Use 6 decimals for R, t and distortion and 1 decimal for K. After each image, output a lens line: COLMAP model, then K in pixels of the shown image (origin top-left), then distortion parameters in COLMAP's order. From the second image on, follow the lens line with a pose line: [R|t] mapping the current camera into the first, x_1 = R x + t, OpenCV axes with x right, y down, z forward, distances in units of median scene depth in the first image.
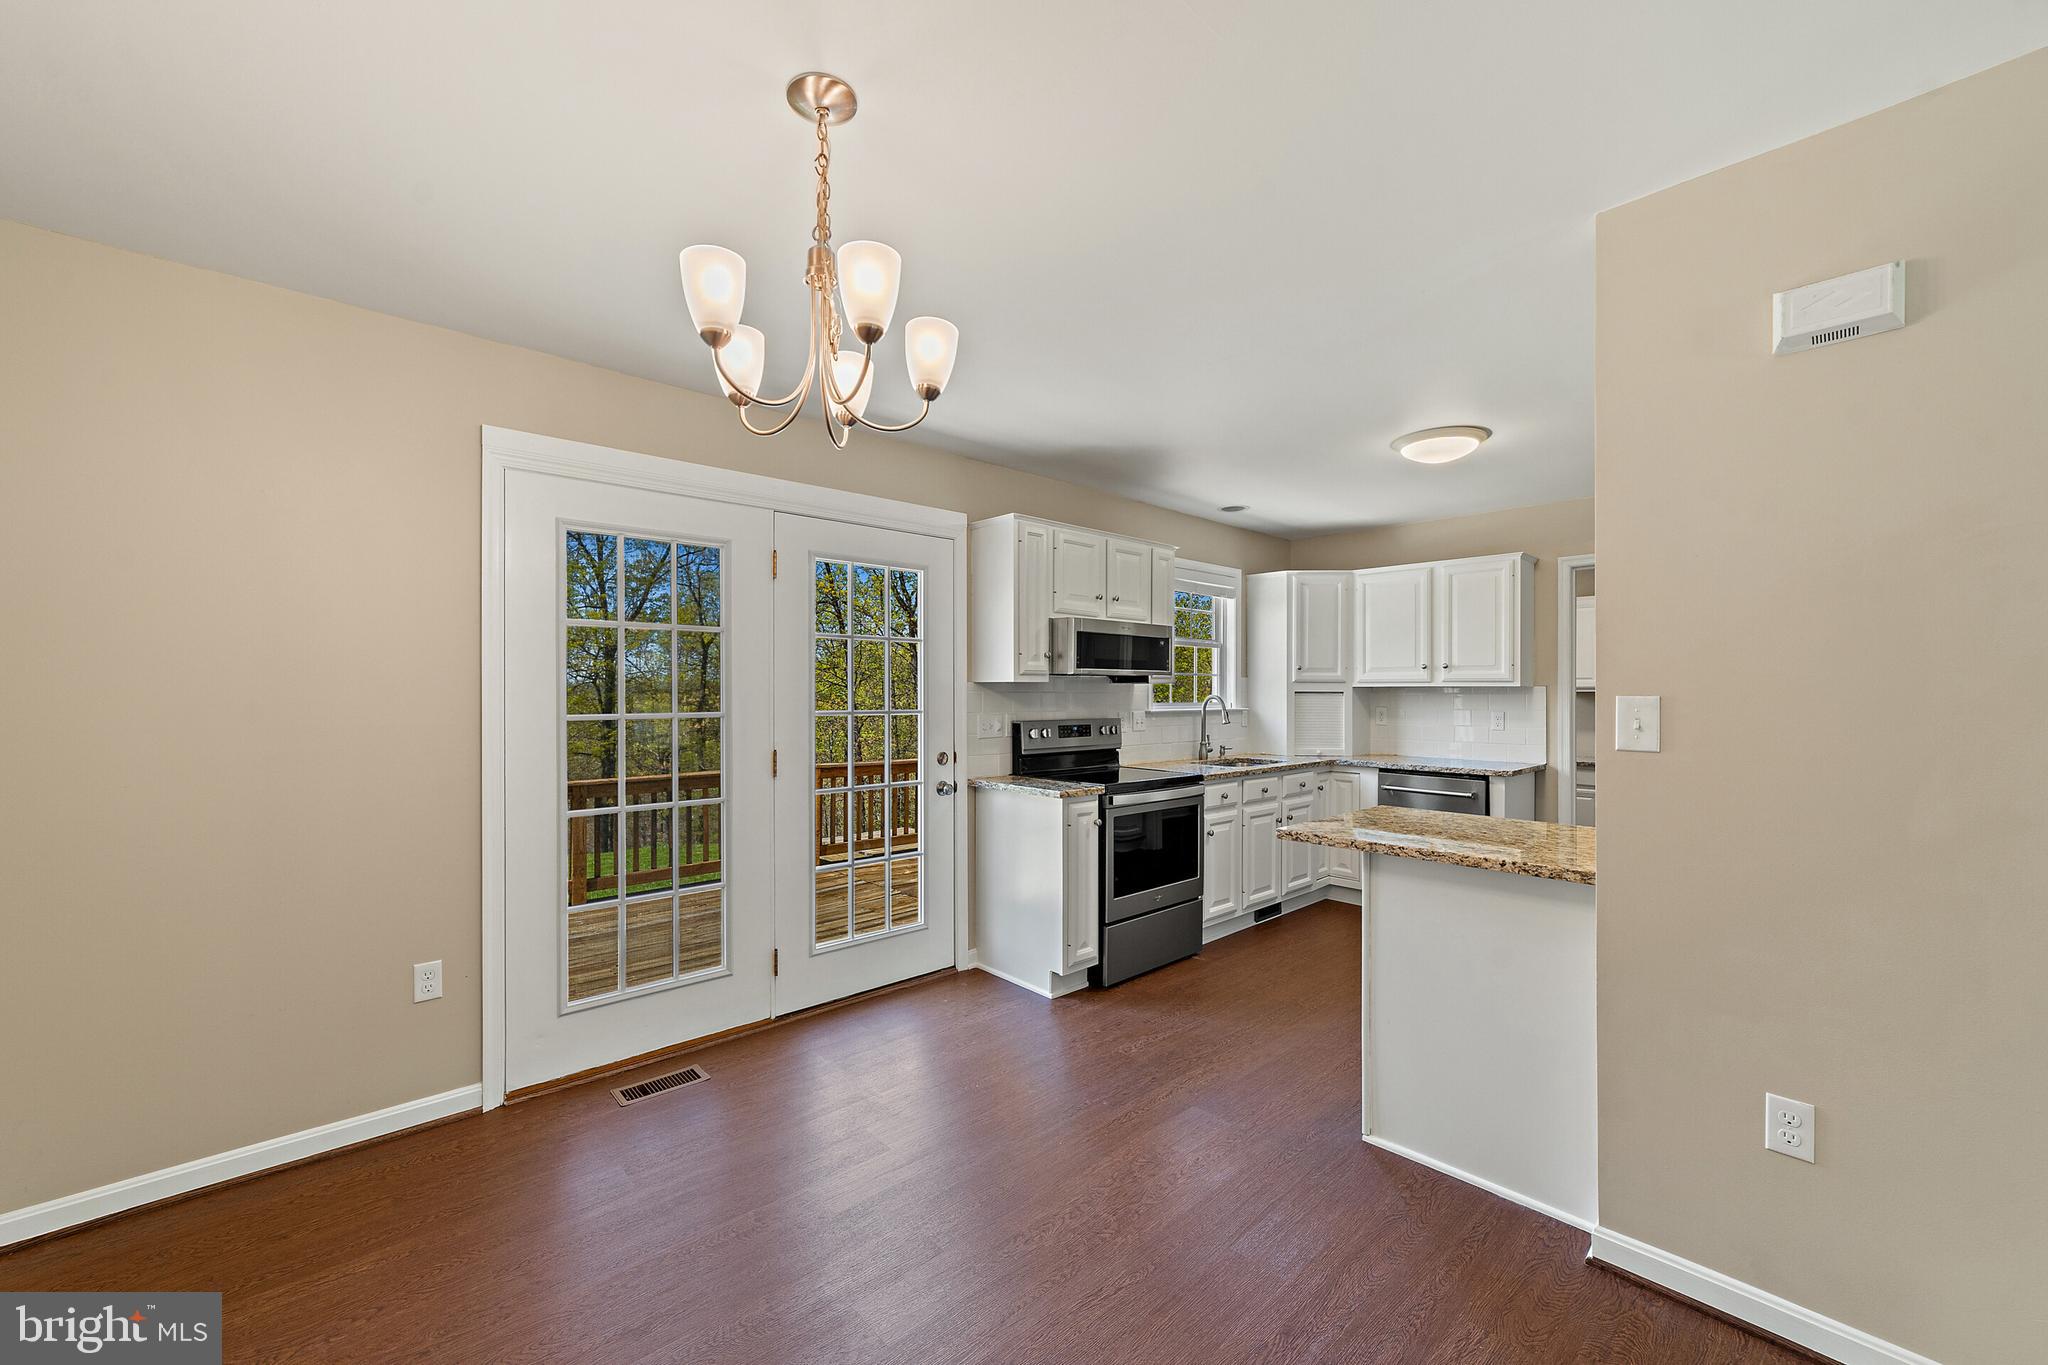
lens RADIAL K [[822.1, 0, 1022.6], [0, 822.1, 687.6], [0, 0, 1]] dist [0.003050, 0.000421]
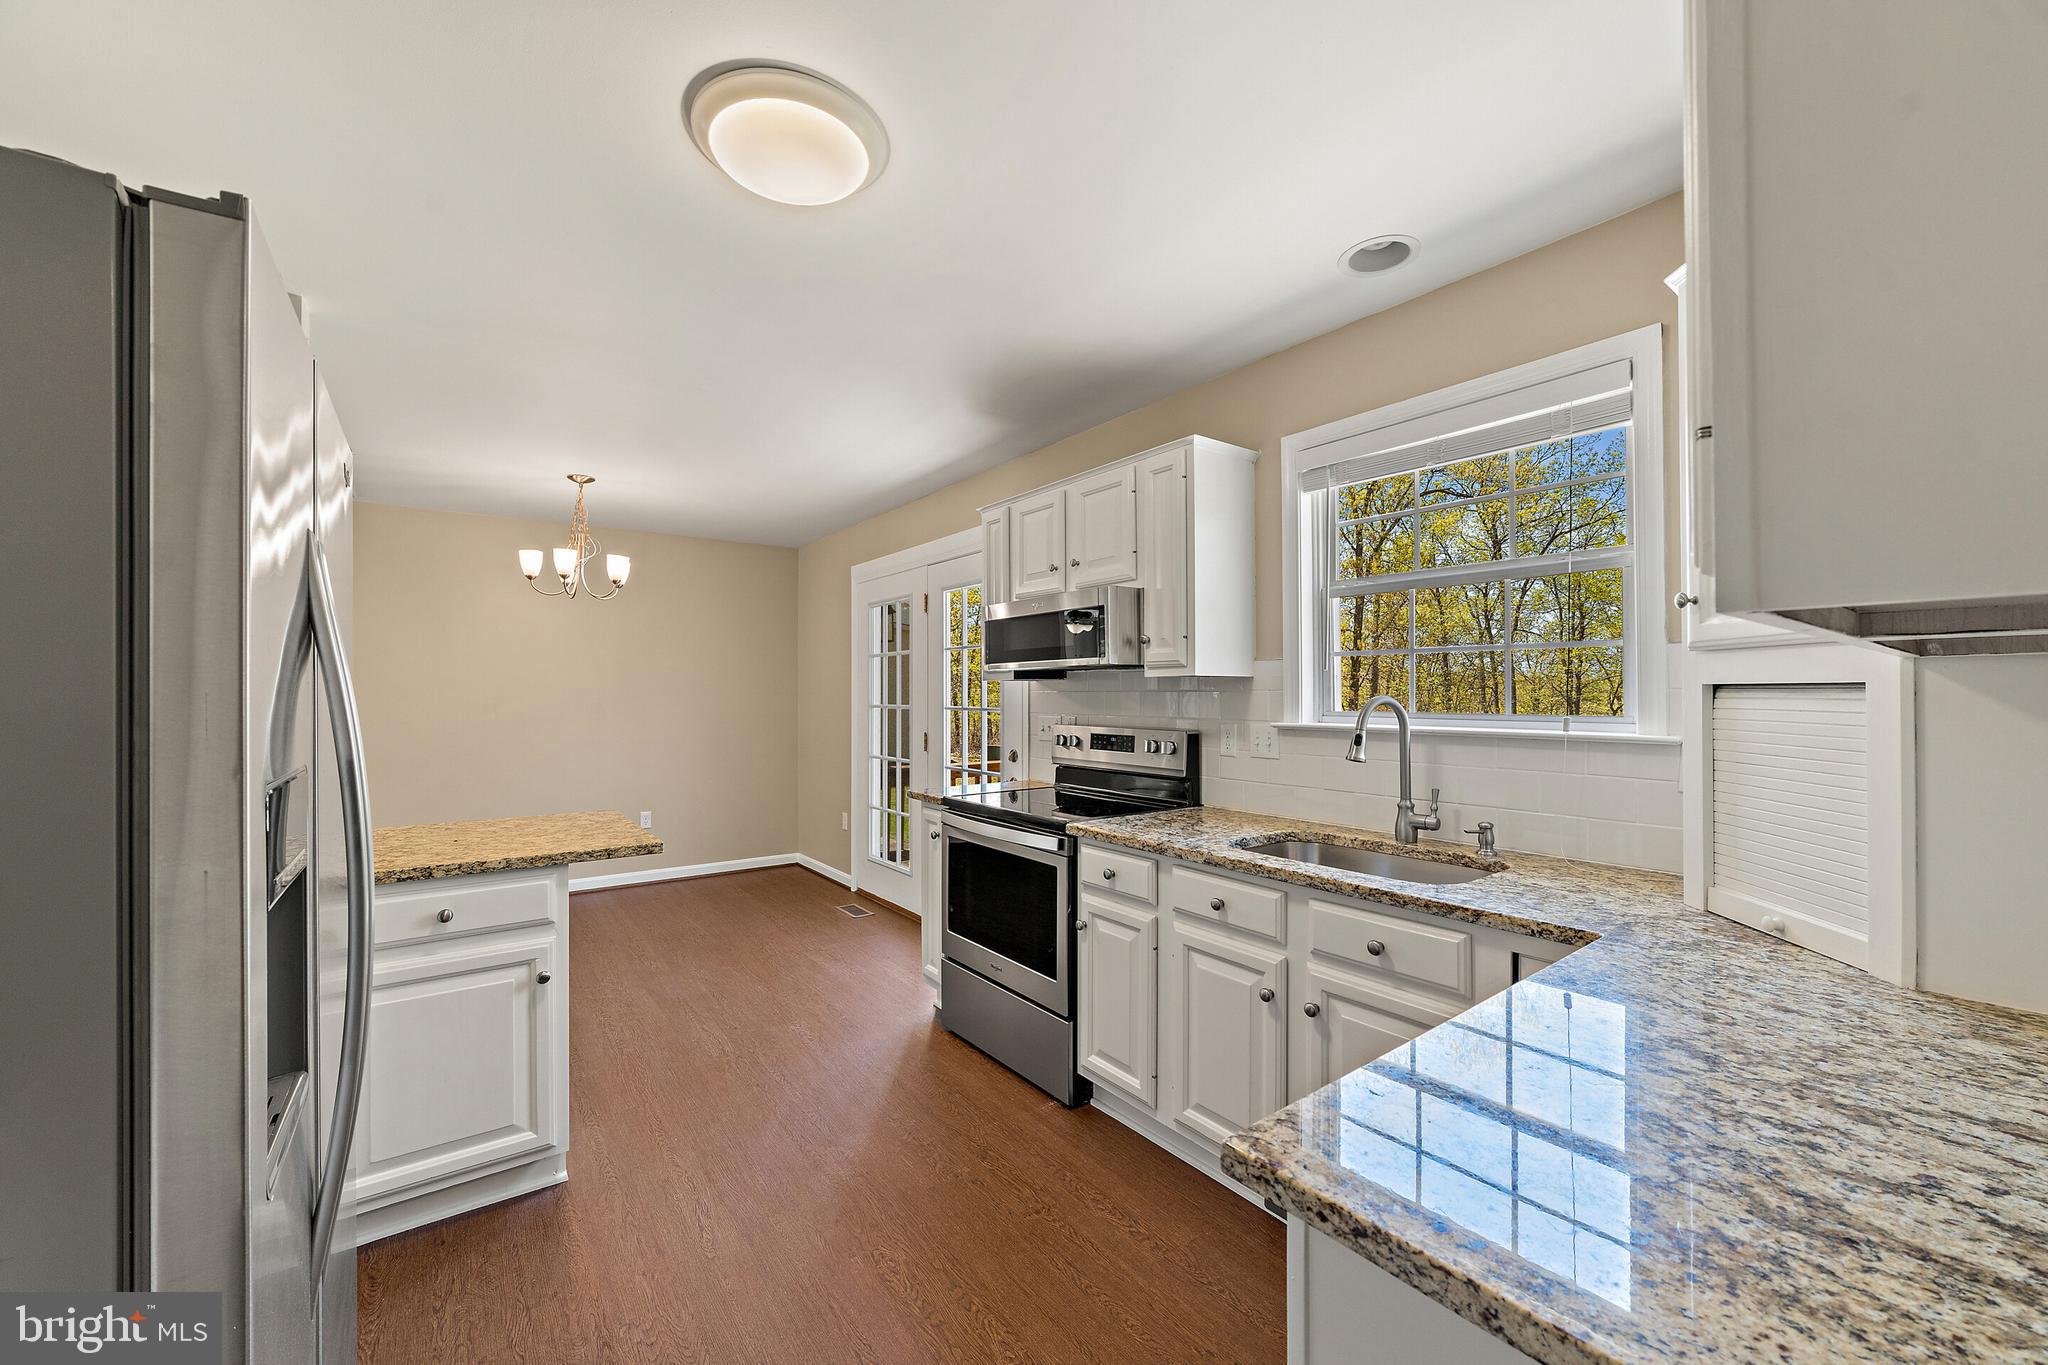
lens RADIAL K [[788.0, 0, 1019.2], [0, 788.0, 686.1], [0, 0, 1]] dist [-0.002612, 0.000661]
pose [[-0.116056, -0.005221, -0.993229, 0.875487], [0.011343, 0.999914, -0.006582, 0.005207], [0.993178, -0.012030, -0.115987, 1.107383]]
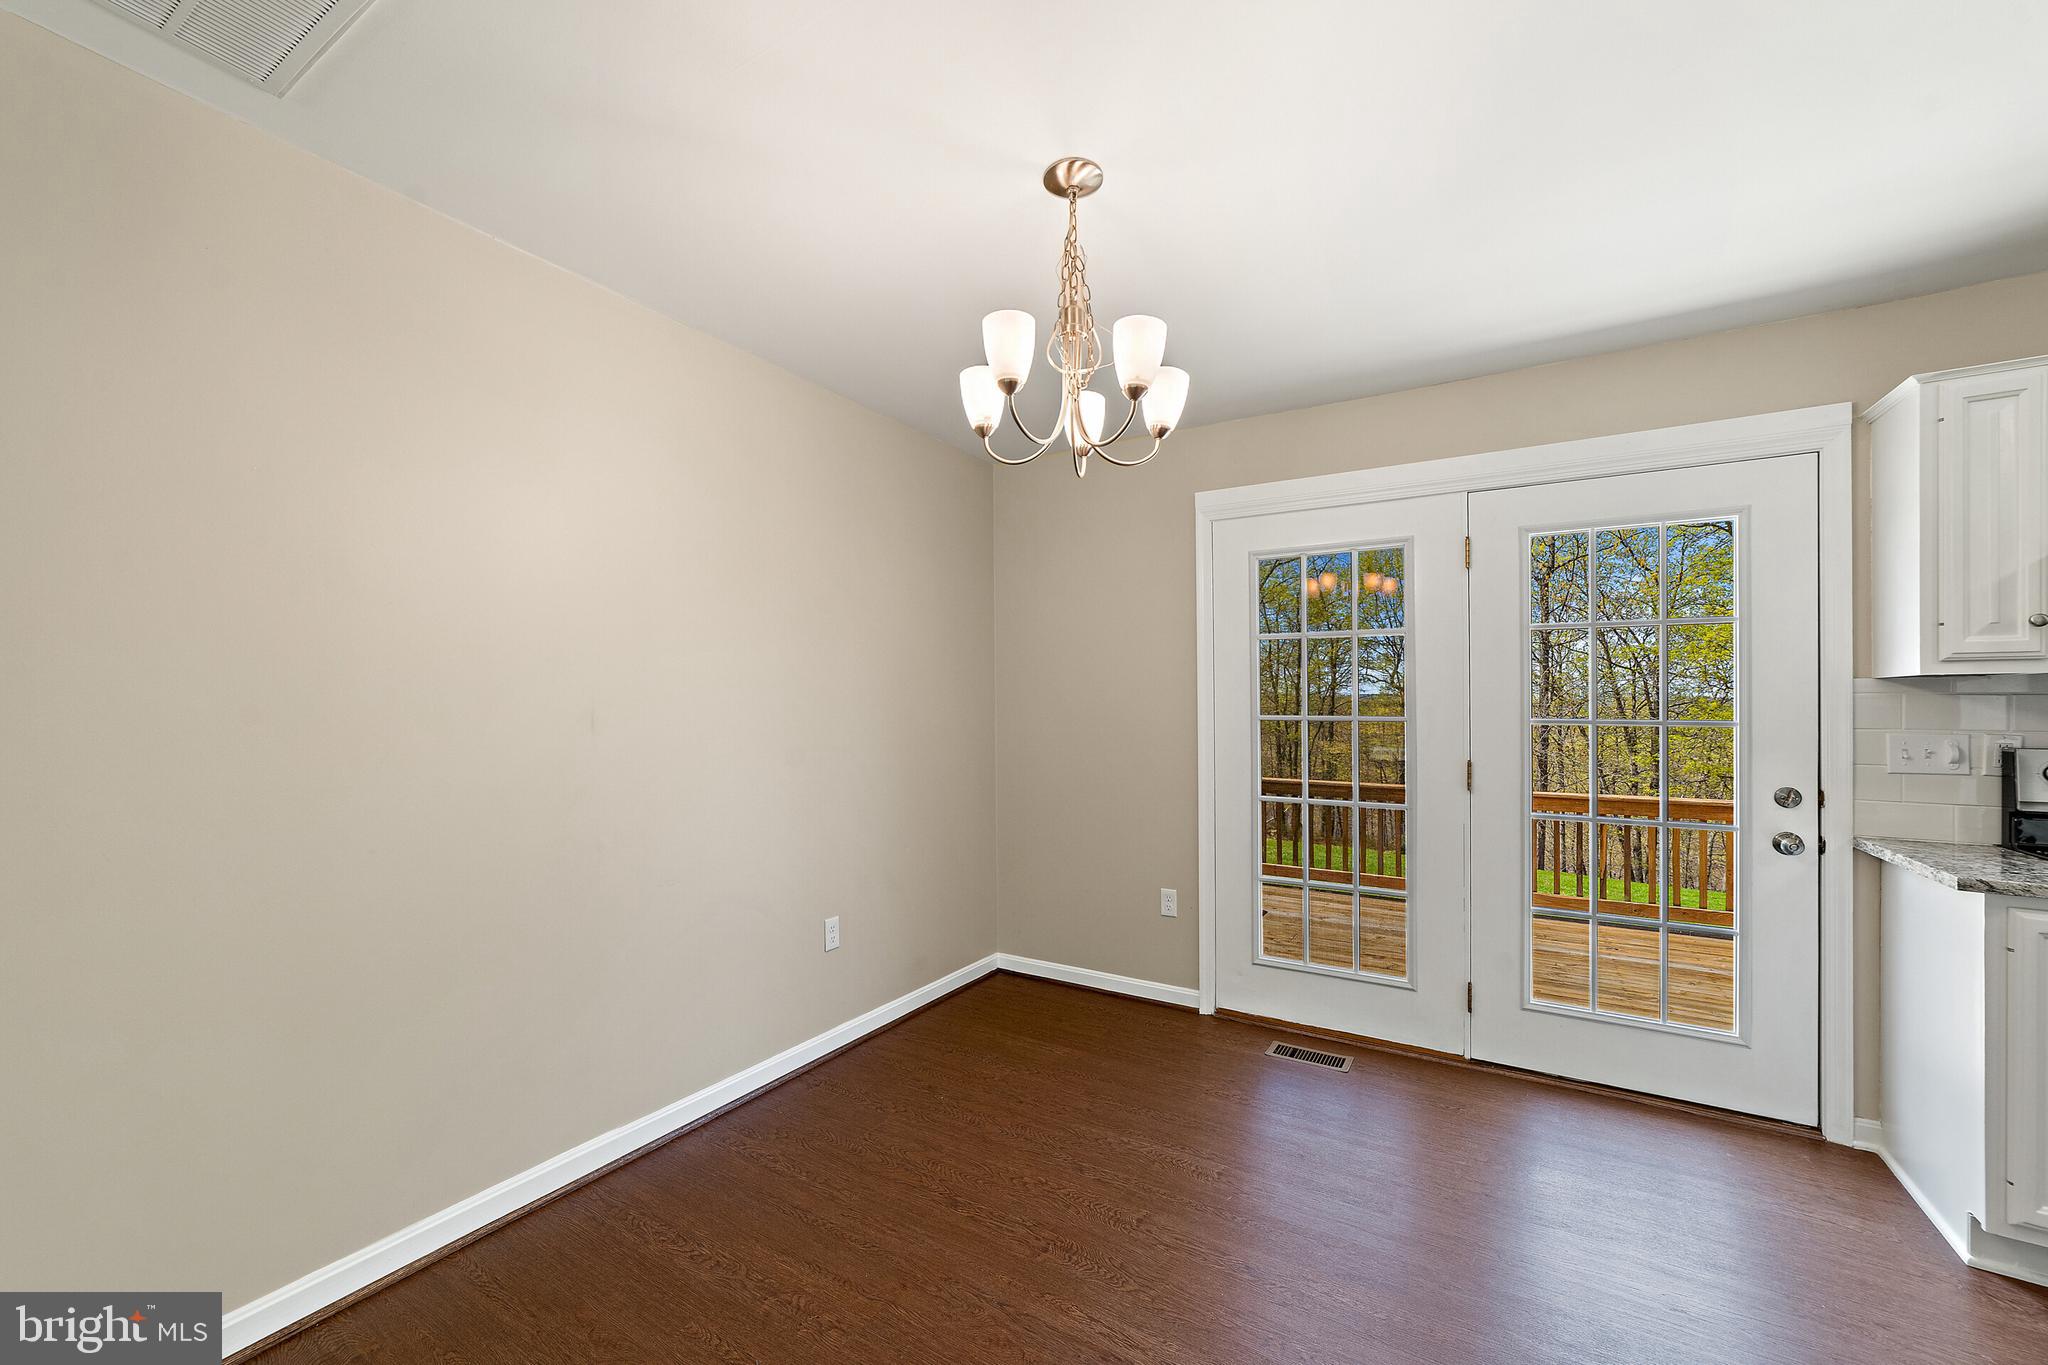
lens RADIAL K [[788.0, 0, 1021.5], [0, 788.0, 707.9], [0, 0, 1]] dist [-0.002612, 0.000661]
pose [[0.285135, 0.006631, -0.958465, 0.317250], [0.004690, 0.999954, 0.008313, 0.008047], [0.958476, -0.006865, 0.285091, 0.243213]]
